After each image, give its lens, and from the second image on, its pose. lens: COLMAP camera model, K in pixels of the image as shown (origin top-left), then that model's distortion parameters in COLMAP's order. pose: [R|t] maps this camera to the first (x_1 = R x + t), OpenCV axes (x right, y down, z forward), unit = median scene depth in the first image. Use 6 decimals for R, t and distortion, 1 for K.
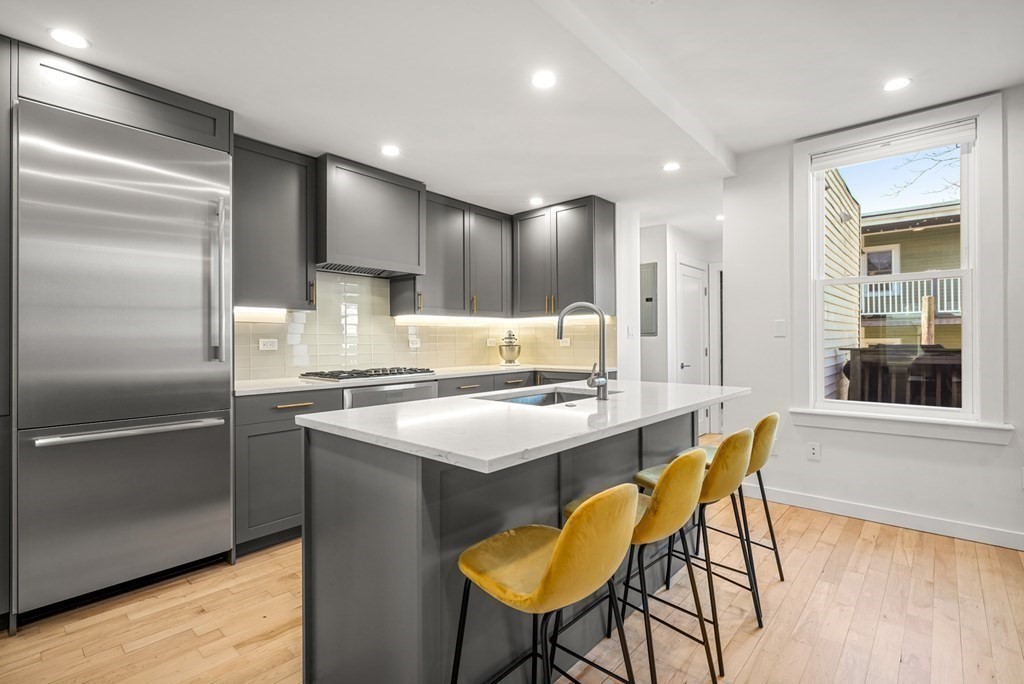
lens RADIAL K [[472.2, 0, 510.0], [0, 472.2, 339.6], [0, 0, 1]] dist [0.003848, -0.000737]
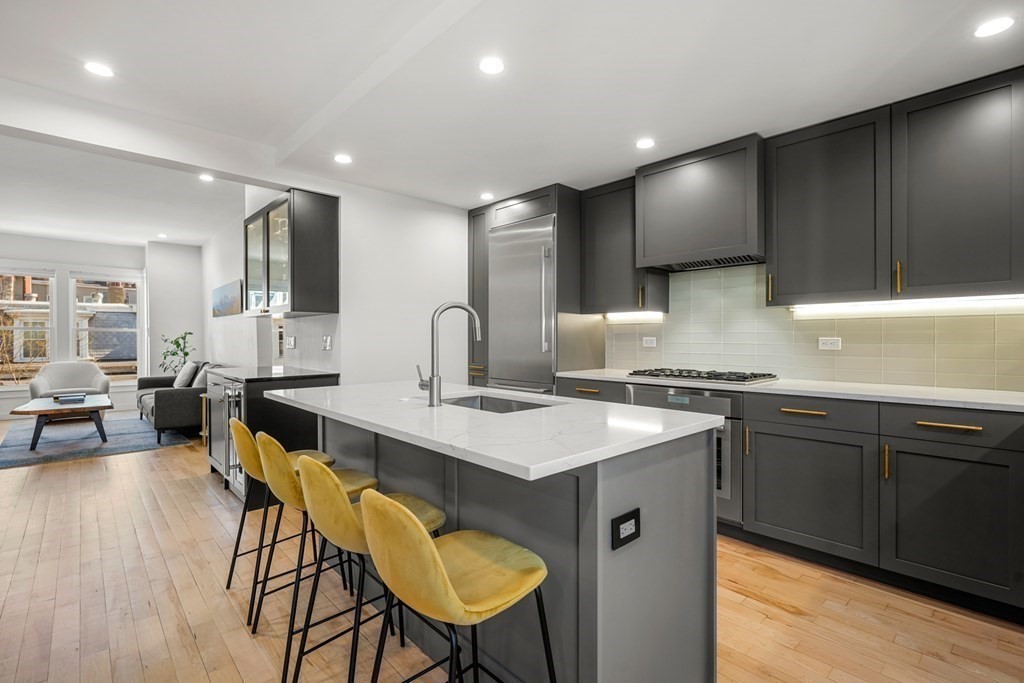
lens RADIAL K [[472.2, 0, 509.8], [0, 472.2, 338.4], [0, 0, 1]] dist [0.003848, -0.000737]
pose [[-0.096105, 0.007716, -0.995341, 0.596597], [0.002067, 0.999969, 0.007552, -0.006957], [0.995369, -0.001332, -0.096118, 0.665986]]
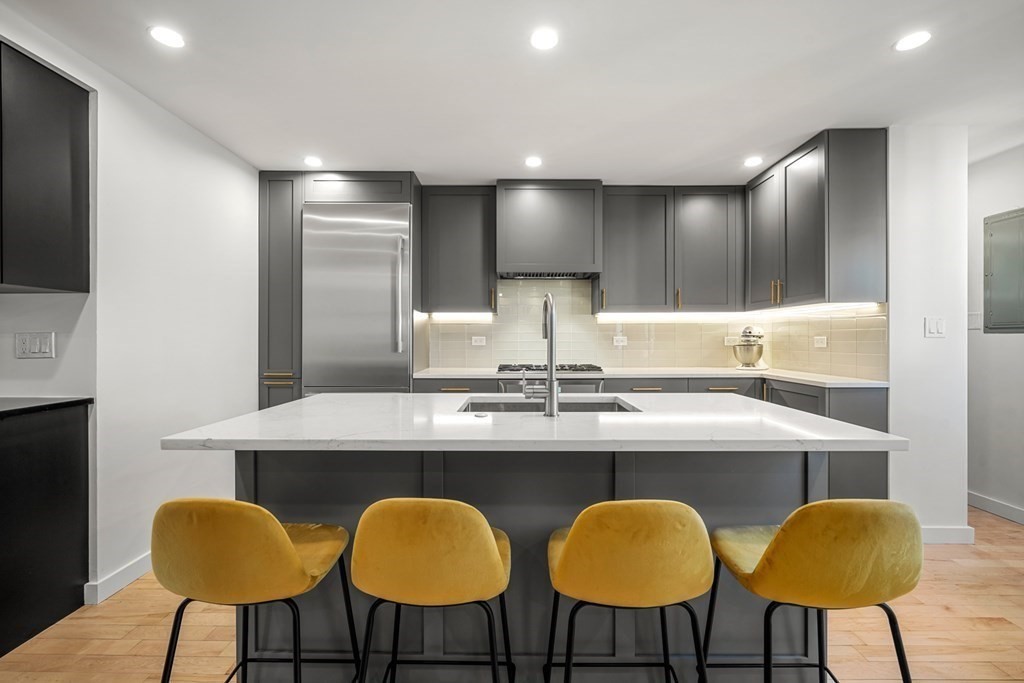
lens RADIAL K [[439.8, 0, 515.1], [0, 439.8, 337.1], [0, 0, 1]] dist [-0.003617, 0.000575]
pose [[0.663914, 0.005034, -0.747792, 0.379130], [-0.003237, 0.999987, 0.003859, -0.003843], [0.747802, -0.000142, 0.663922, 0.250357]]
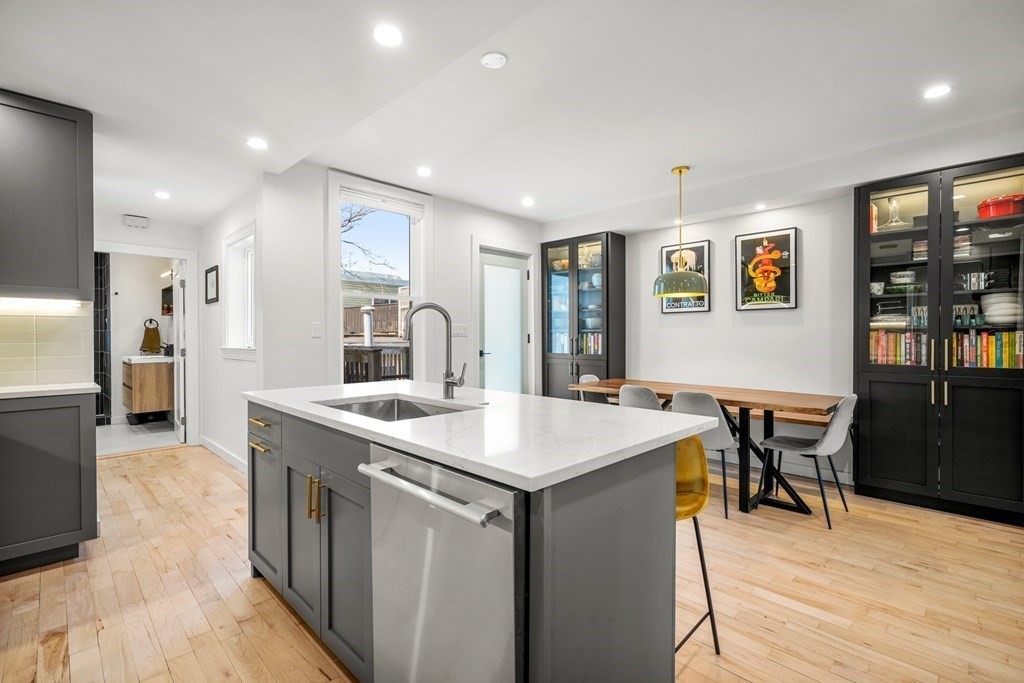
lens RADIAL K [[472.2, 0, 512.3], [0, 472.2, 334.9], [0, 0, 1]] dist [0.003848, -0.000737]
pose [[0.050348, 0.009780, 0.998684, -0.457088], [-0.001627, 0.999952, -0.009710, -0.001356], [-0.998730, -0.001136, 0.050361, 0.433536]]
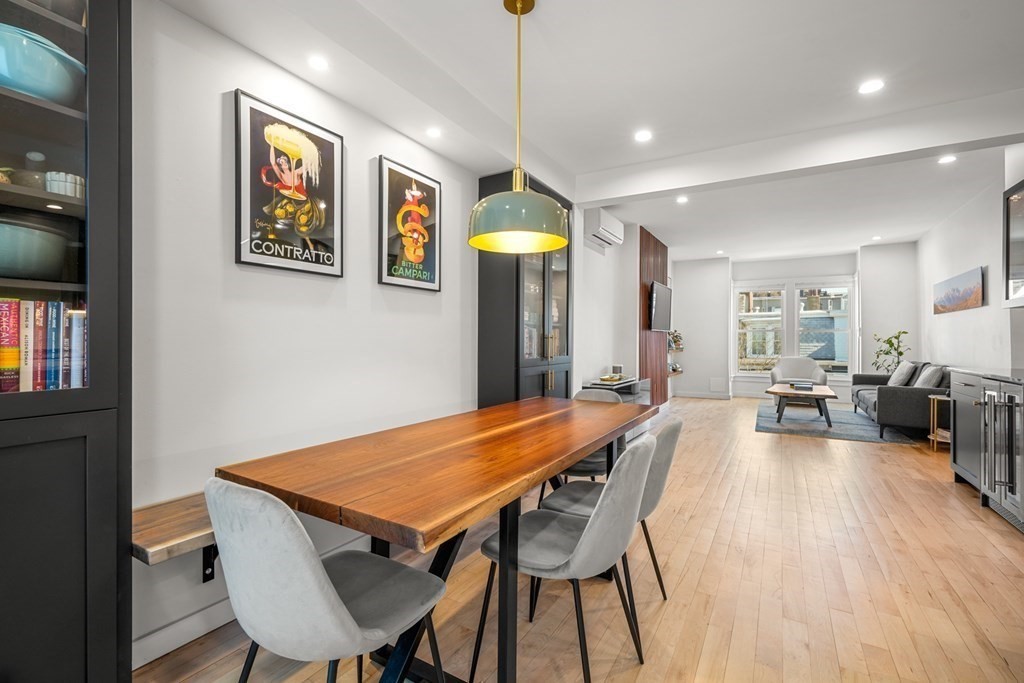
lens RADIAL K [[439.8, 0, 512.6], [0, 439.8, 343.8], [0, 0, 1]] dist [-0.003617, 0.000575]
pose [[-0.982242, 0.005873, -0.187525, 0.659895], [0.004520, 0.999961, 0.007639, 0.009548], [0.187563, 0.006655, -0.982230, 0.598422]]
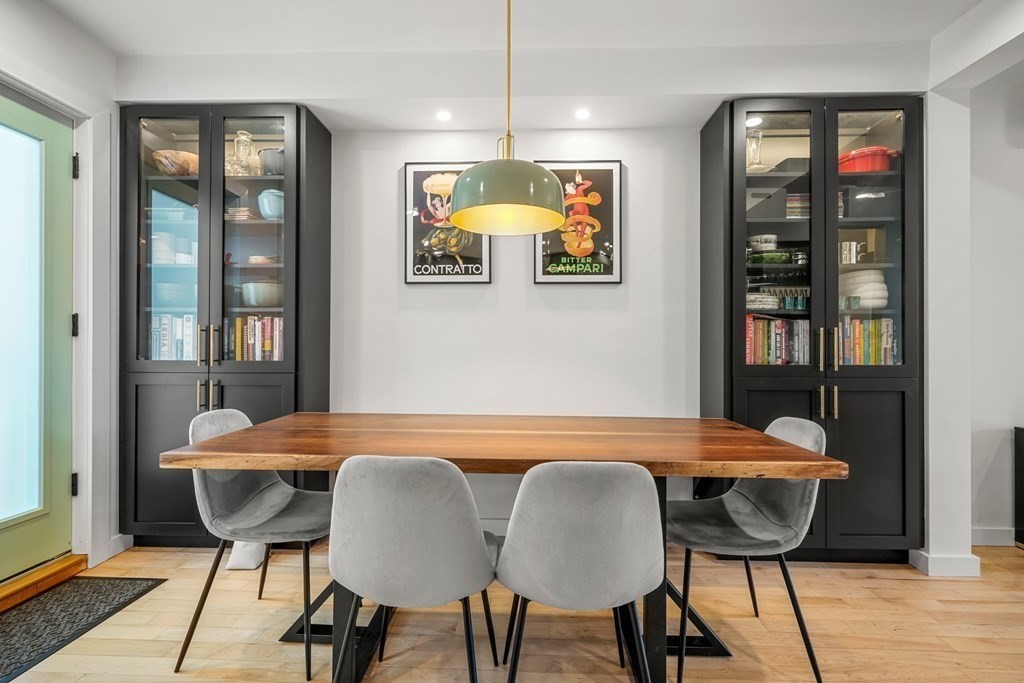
lens RADIAL K [[439.8, 0, 511.8], [0, 439.8, 342.0], [0, 0, 1]] dist [-0.003617, 0.000575]
pose [[-0.644462, 0.010740, 0.764561, 0.246434], [-0.001302, 0.999884, -0.015143, 0.024404], [-0.764635, -0.010755, -0.644374, 0.391661]]
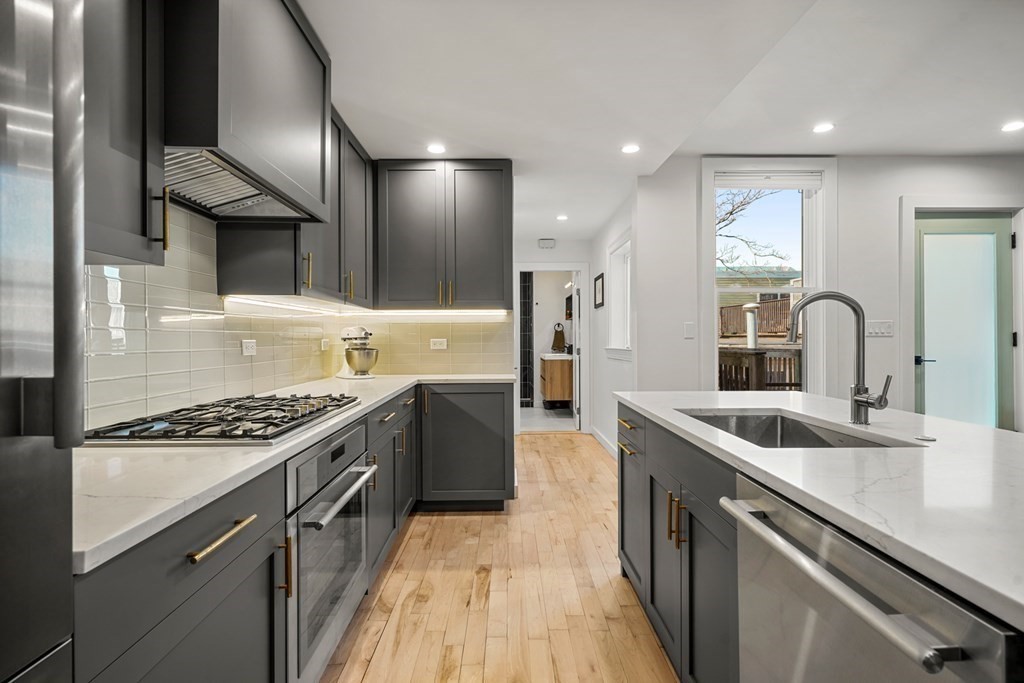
lens RADIAL K [[472.2, 0, 511.3], [0, 472.2, 341.3], [0, 0, 1]] dist [0.003848, -0.000737]
pose [[0.734123, -0.001902, 0.679014, -0.388072], [-0.001326, 0.999990, 0.004234, -0.002834], [-0.679015, -0.004009, 0.734113, 0.443735]]
